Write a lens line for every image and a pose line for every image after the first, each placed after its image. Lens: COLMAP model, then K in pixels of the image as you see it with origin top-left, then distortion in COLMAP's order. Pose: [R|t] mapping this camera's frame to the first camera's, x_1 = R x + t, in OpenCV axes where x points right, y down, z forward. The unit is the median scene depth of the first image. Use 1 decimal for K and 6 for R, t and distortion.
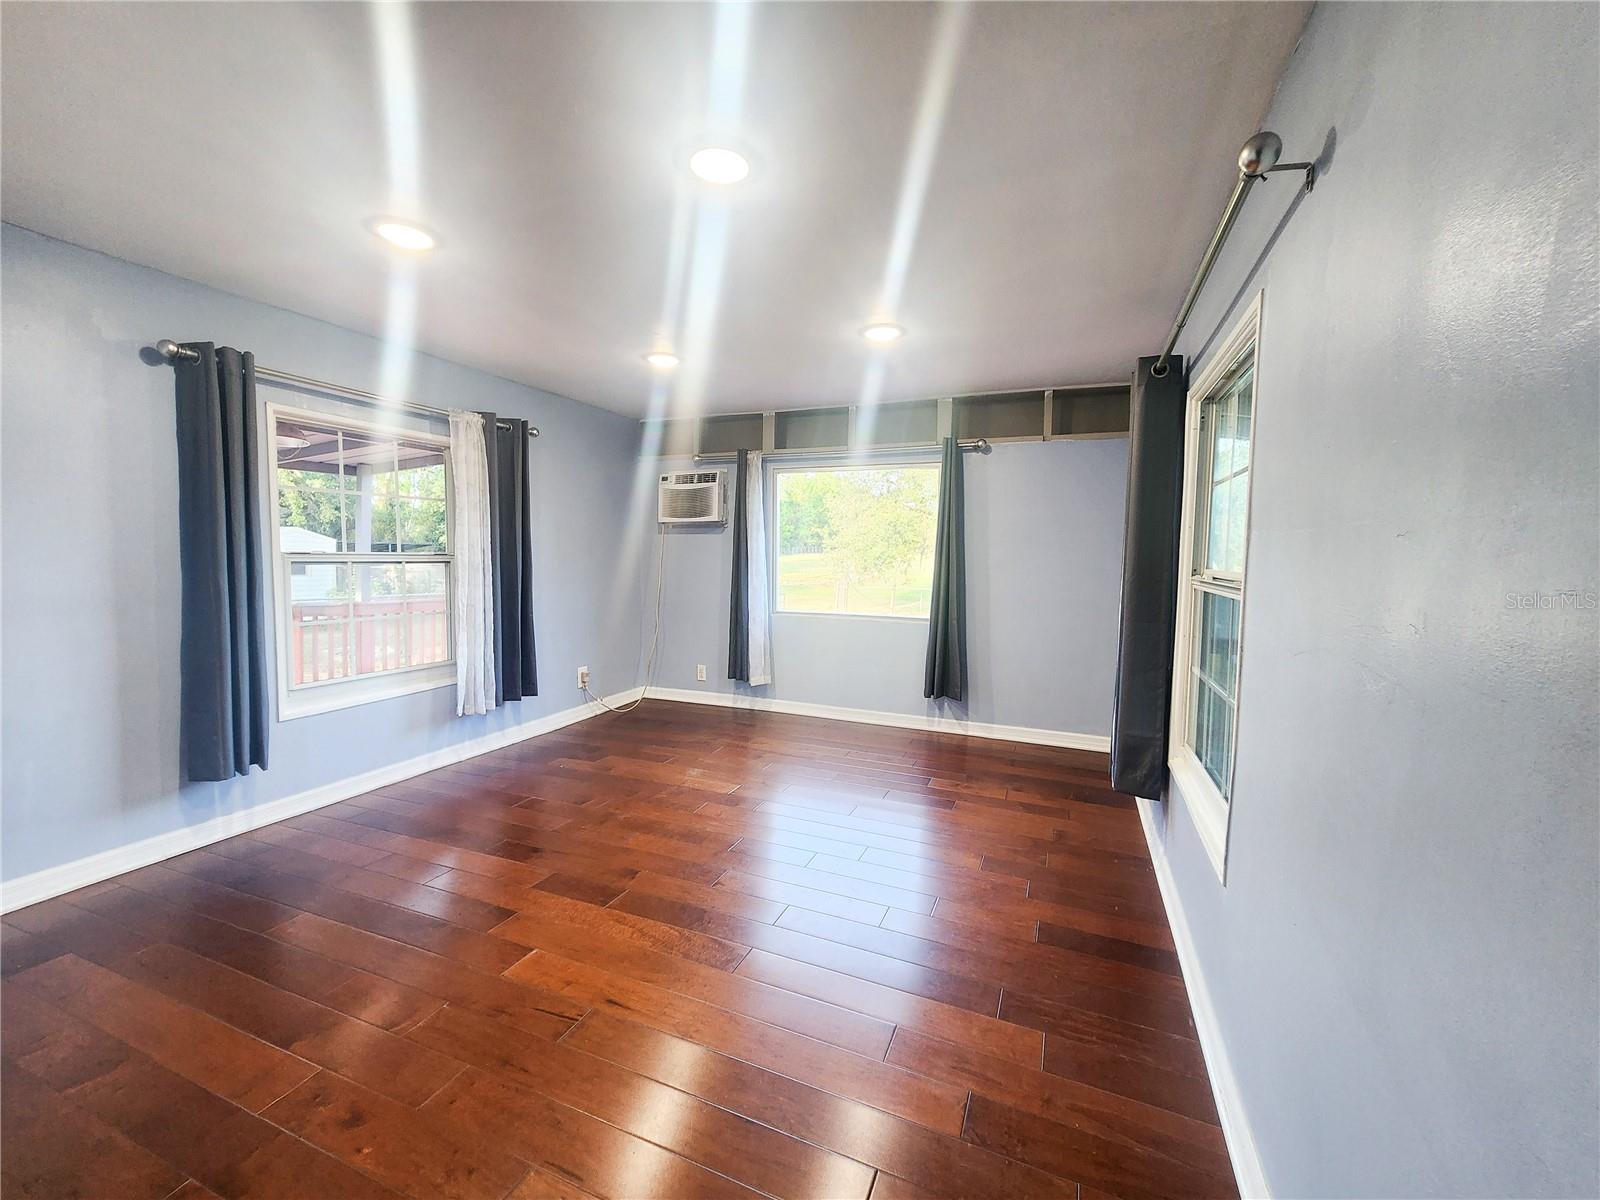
lens RADIAL K [[651.7, 0, 800.0], [0, 651.7, 600.0], [0, 0, 1]] dist [-0.002085, 0.000642]
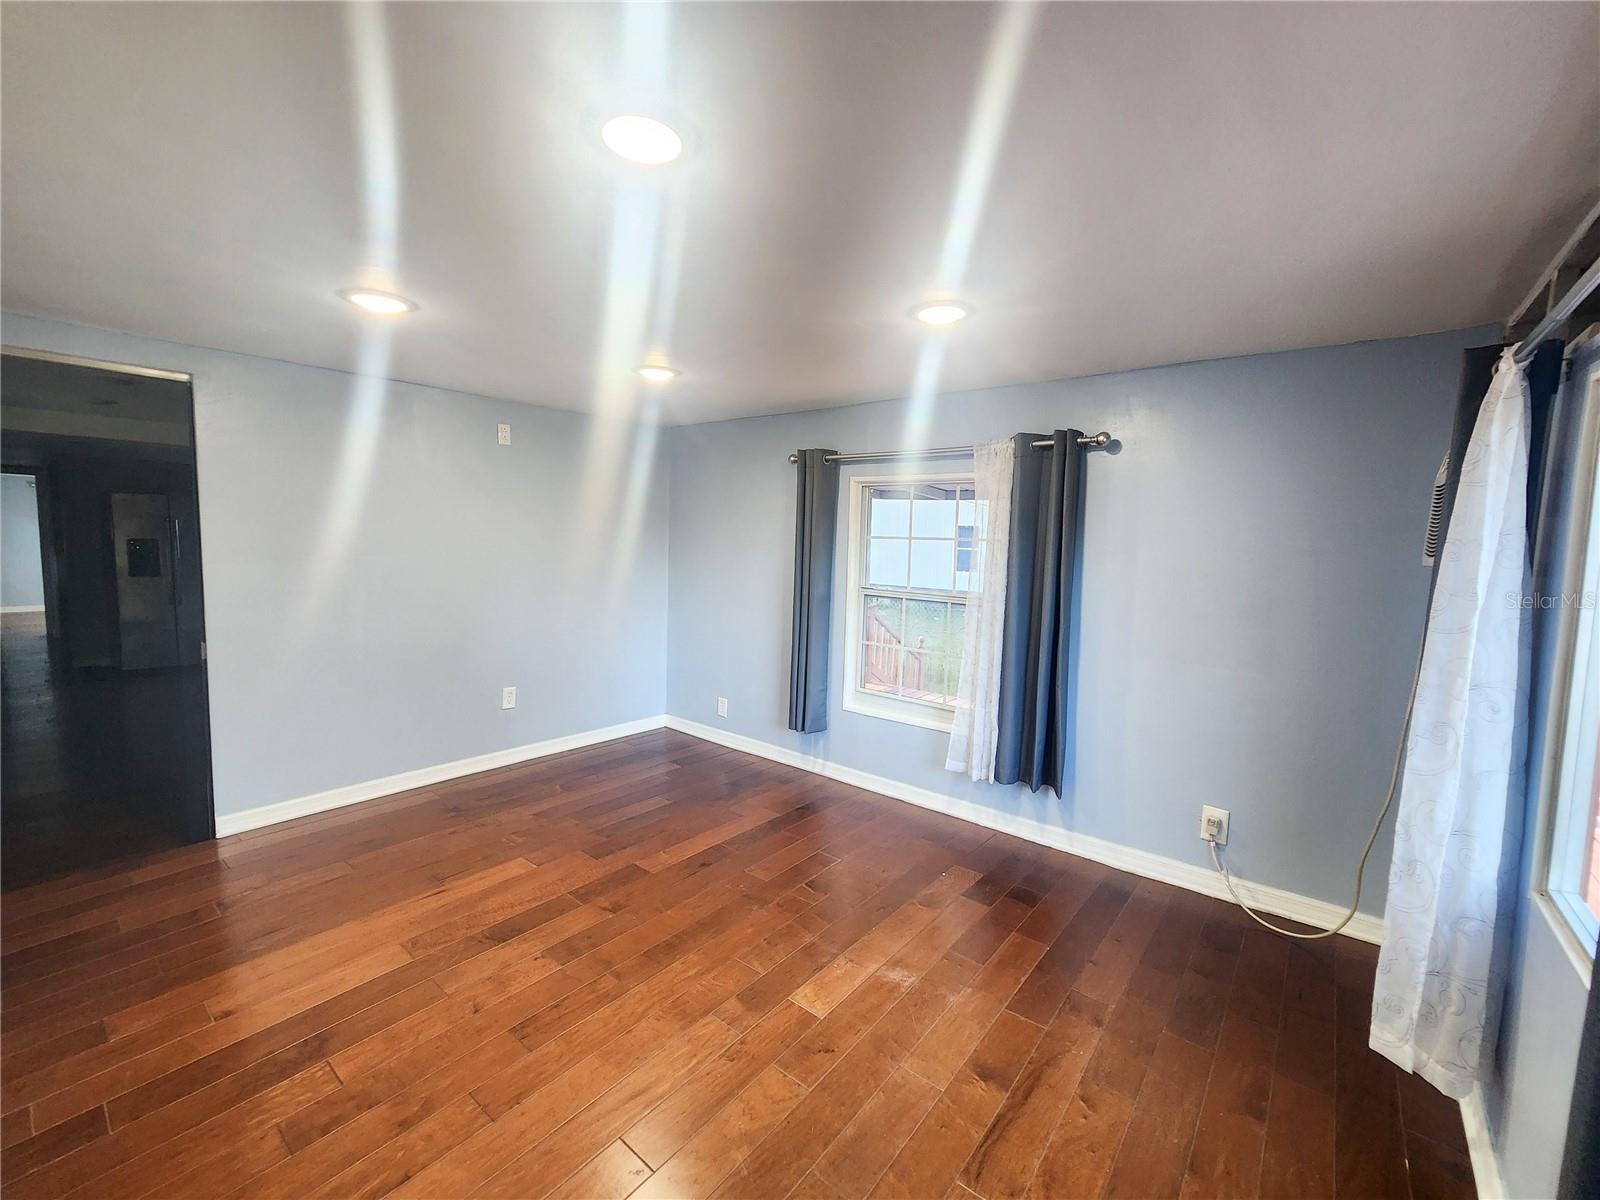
lens RADIAL K [[651.7, 0, 800.0], [0, 651.7, 600.0], [0, 0, 1]] dist [-0.002085, 0.000642]
pose [[-0.267721, 0.070679, -0.960901, 0.457071], [-0.100648, 0.989798, 0.100846, -0.149368], [0.958225, 0.123712, -0.257876, 1.087326]]
